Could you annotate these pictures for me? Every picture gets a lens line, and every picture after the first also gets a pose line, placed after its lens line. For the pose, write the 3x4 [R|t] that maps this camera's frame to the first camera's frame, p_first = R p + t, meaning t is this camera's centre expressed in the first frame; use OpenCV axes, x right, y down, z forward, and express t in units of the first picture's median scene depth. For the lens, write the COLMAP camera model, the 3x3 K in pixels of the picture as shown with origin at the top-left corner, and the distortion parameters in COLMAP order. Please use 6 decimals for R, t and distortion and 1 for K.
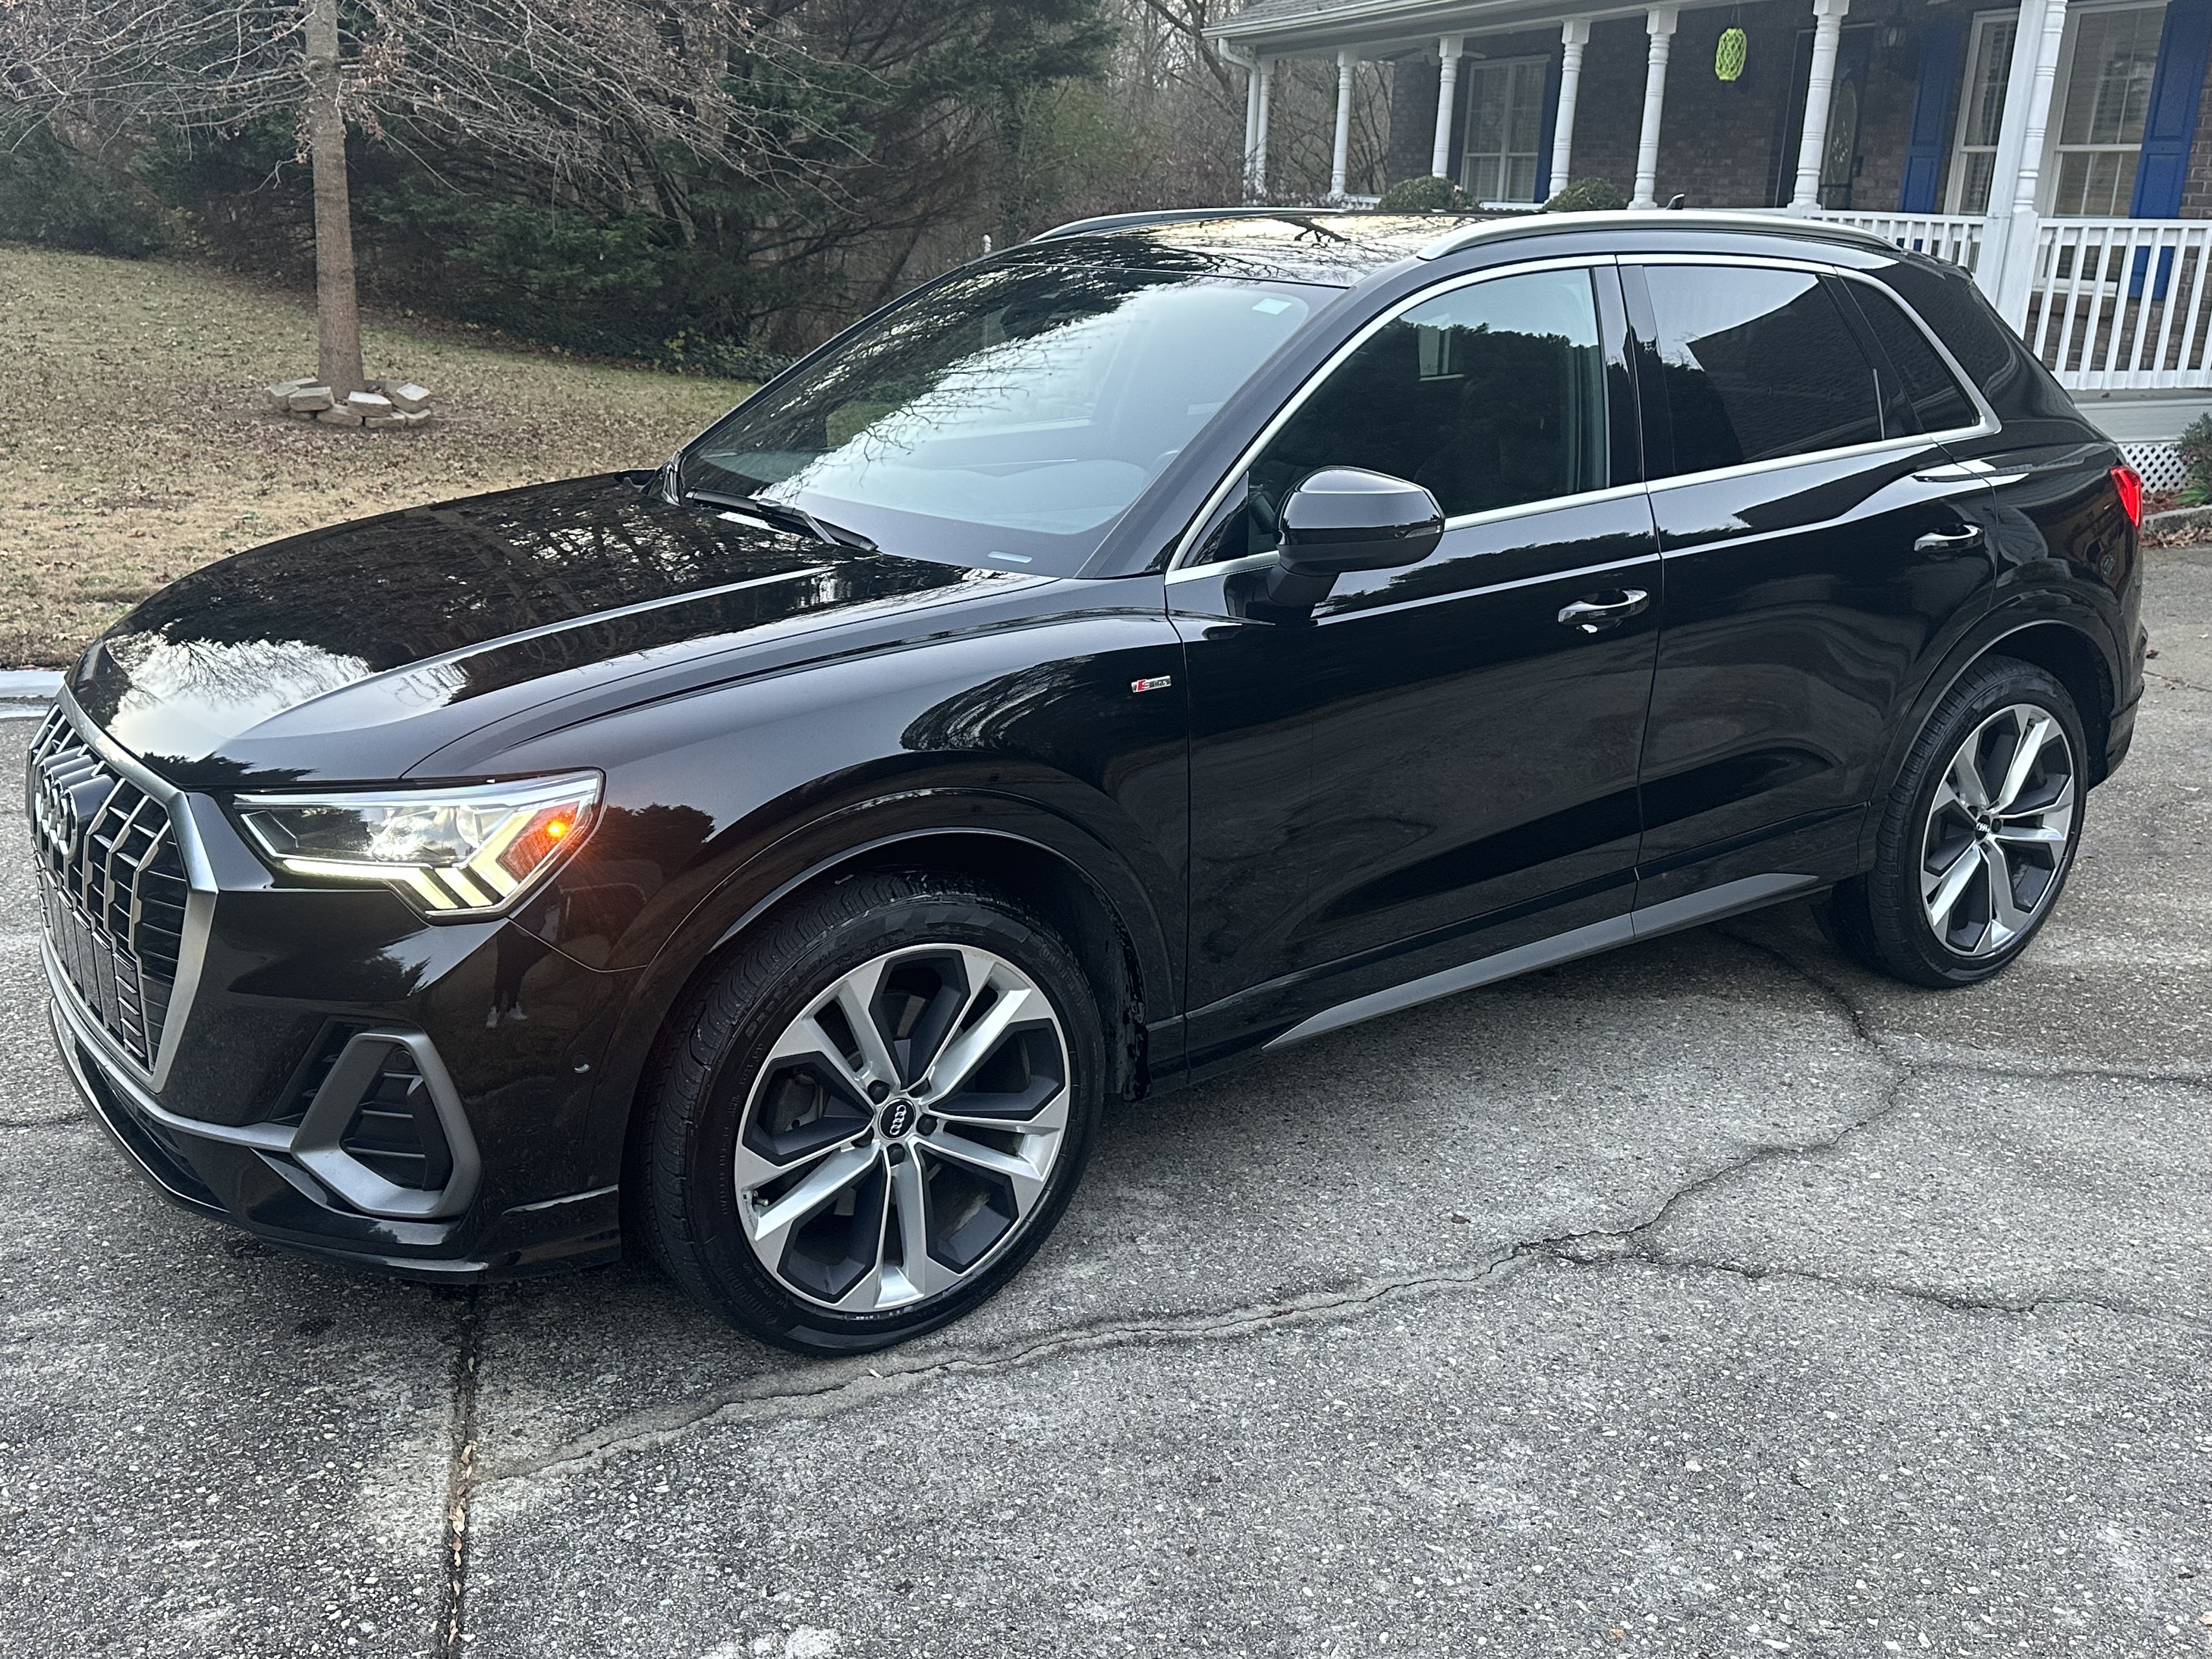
lens RADIAL K [[2059.9, 0, 1215.9], [0, 2059.9, 944.2], [0, 0, 1]] dist [0.163413, -0.321652]
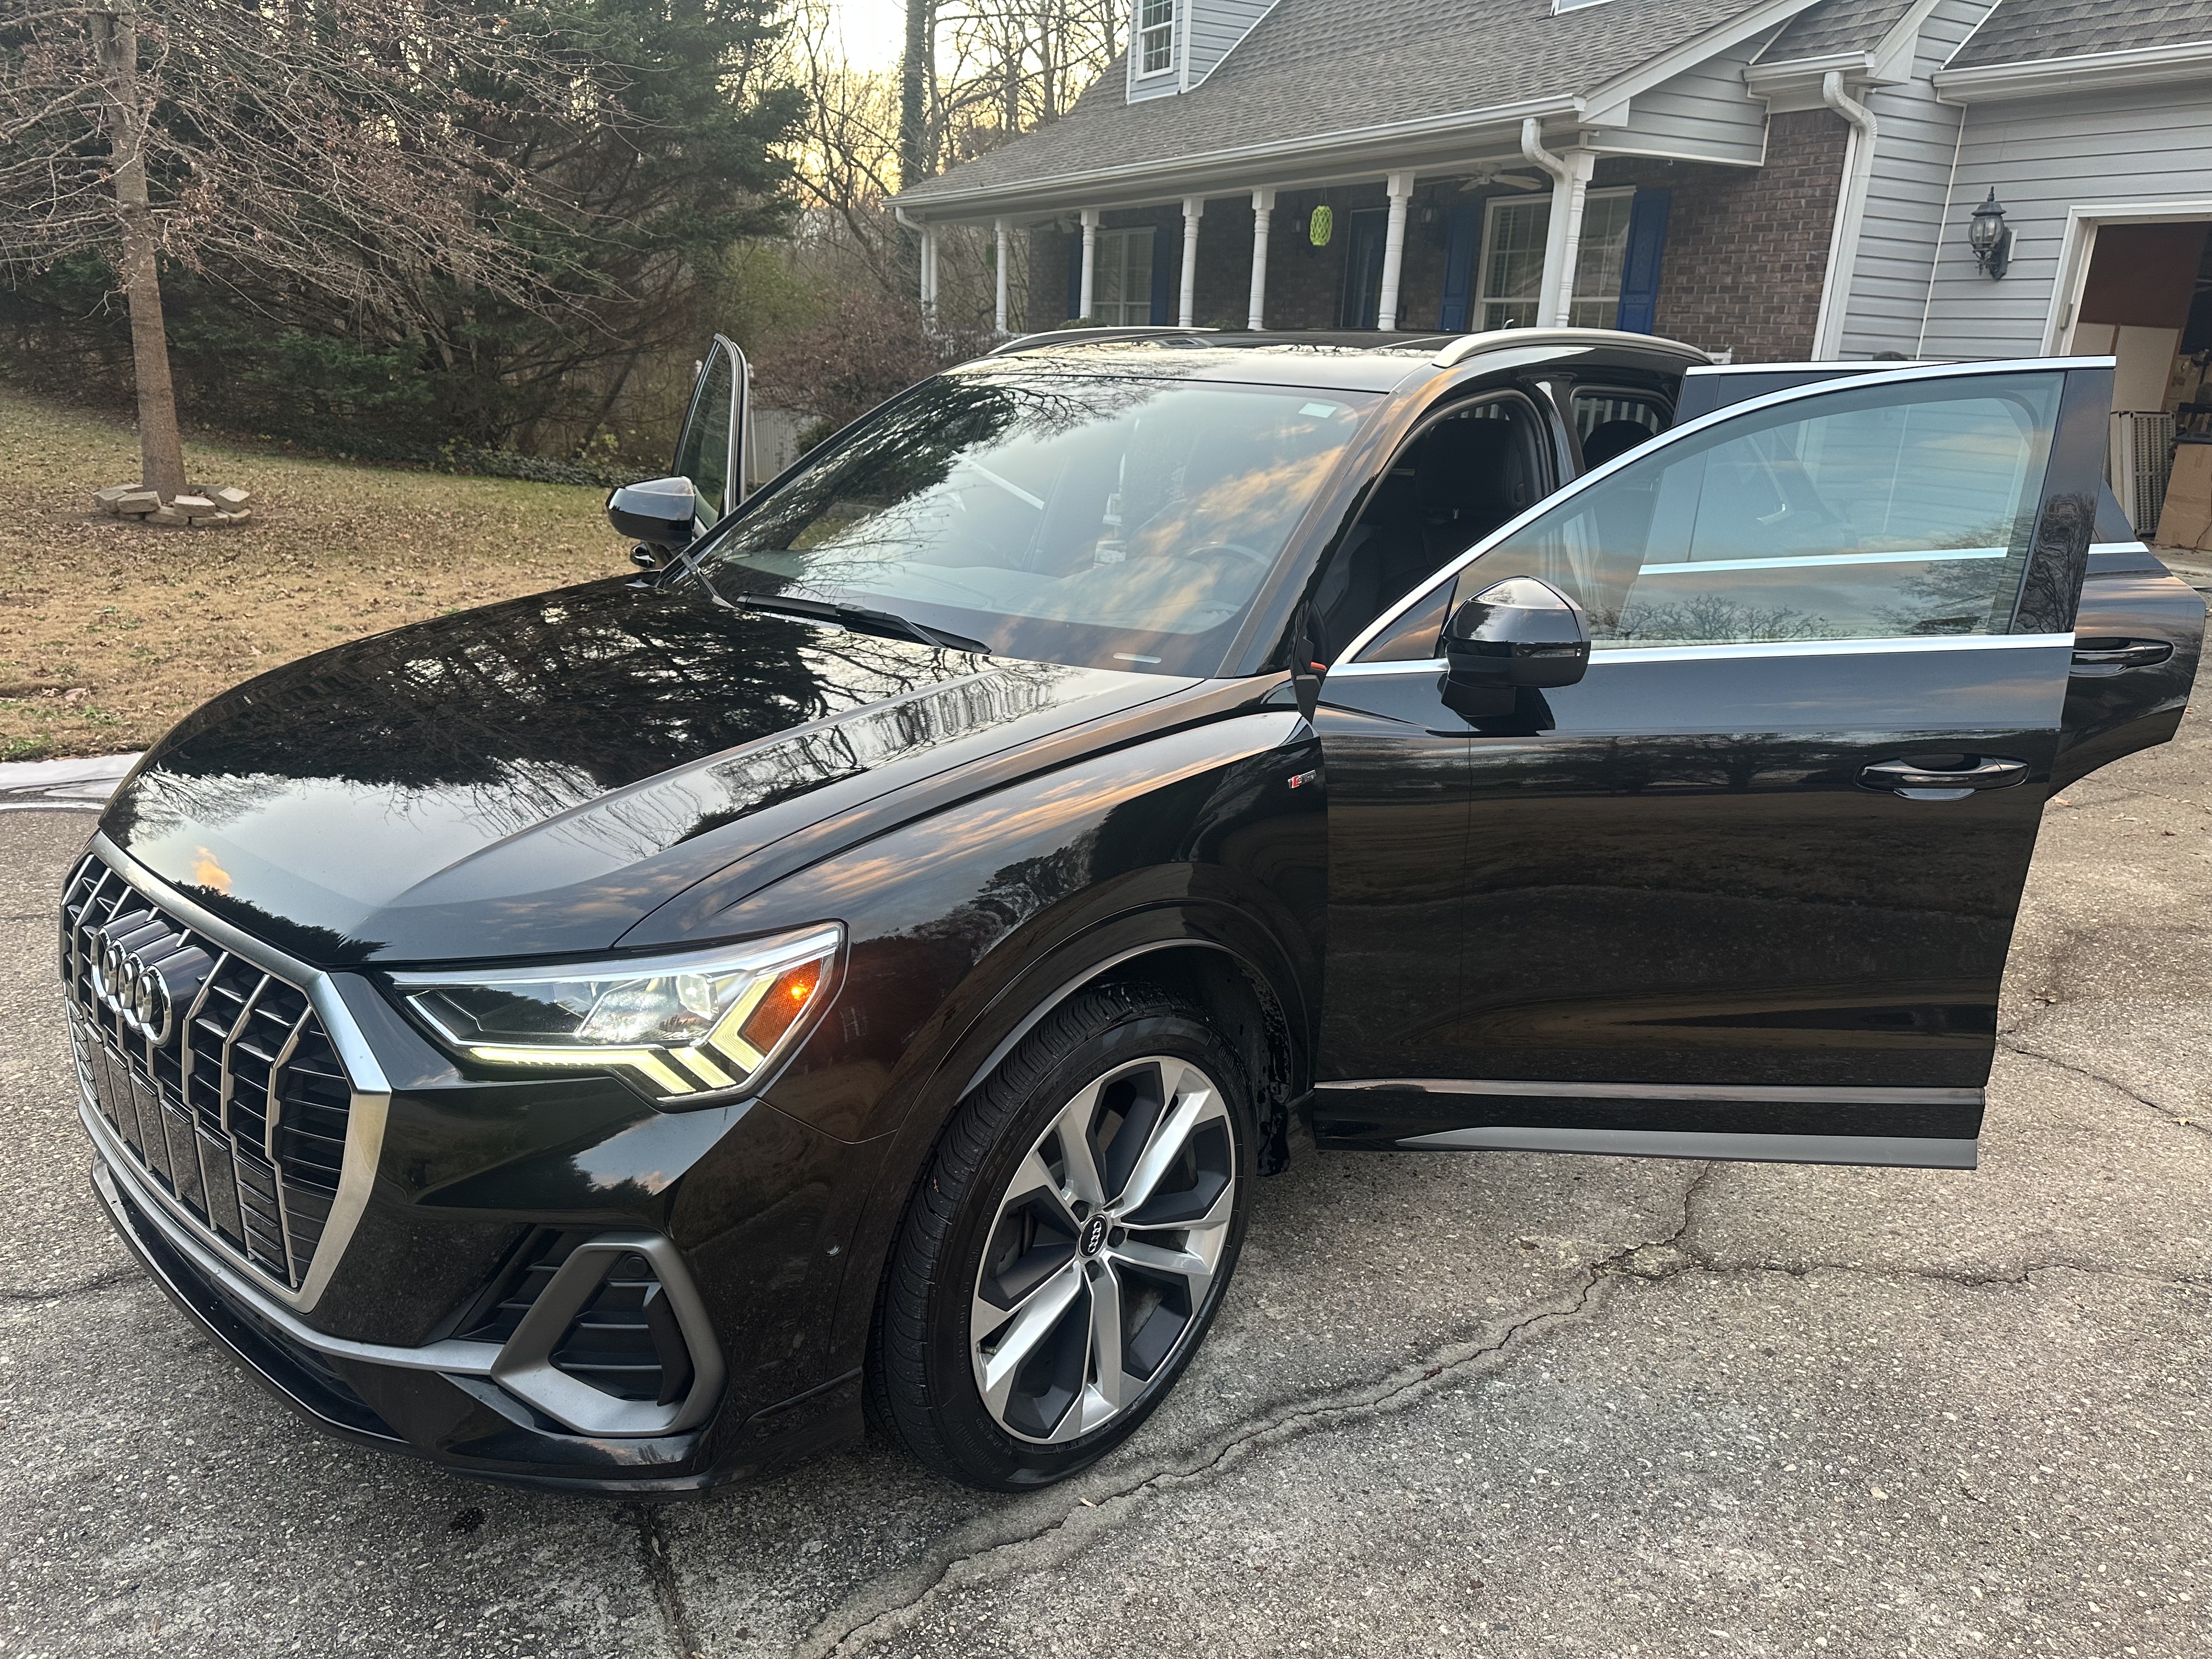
lens RADIAL K [[1516.7, 0, 1117.4], [0, 1516.7, 865.8], [0, 0, 1]] dist [0.034234, -0.055375]
pose [[0.978689, -0.060249, 0.196309, -0.262264], [0.062149, 0.998061, -0.003529, -0.083972], [-0.195716, 0.015655, 0.980536, 0.284438]]
